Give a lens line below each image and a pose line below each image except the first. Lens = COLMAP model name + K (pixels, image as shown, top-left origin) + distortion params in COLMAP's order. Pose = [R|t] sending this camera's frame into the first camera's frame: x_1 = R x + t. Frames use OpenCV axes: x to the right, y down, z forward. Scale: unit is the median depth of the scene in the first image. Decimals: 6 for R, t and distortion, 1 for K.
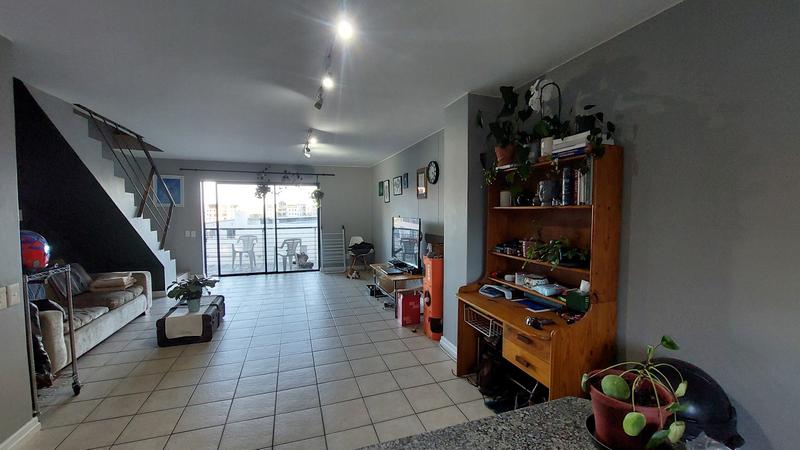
lens RADIAL K [[316.3, 0, 400.6], [0, 316.3, 228.6], [0, 0, 1]] dist [-0.020340, 0.000550]
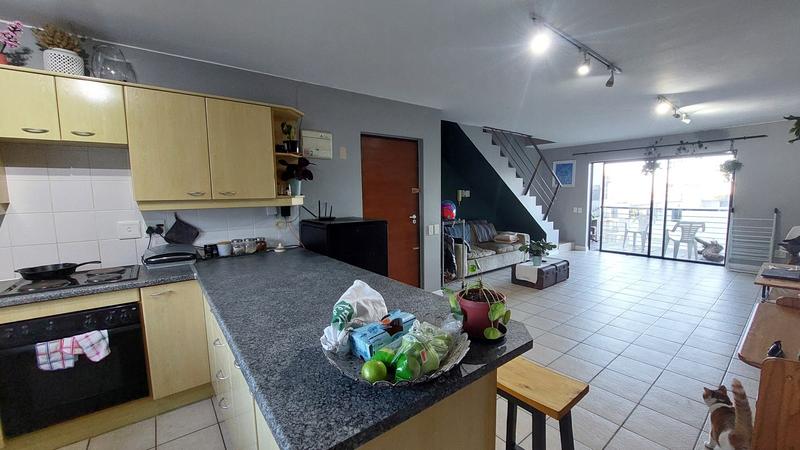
lens RADIAL K [[316.3, 0, 400.6], [0, 316.3, 228.6], [0, 0, 1]] dist [-0.020340, 0.000550]
pose [[0.315596, 0.094698, -0.944157, 0.227112], [-0.036906, 0.995480, 0.087509, 0.007286], [0.948176, 0.007227, 0.317664, 0.015042]]
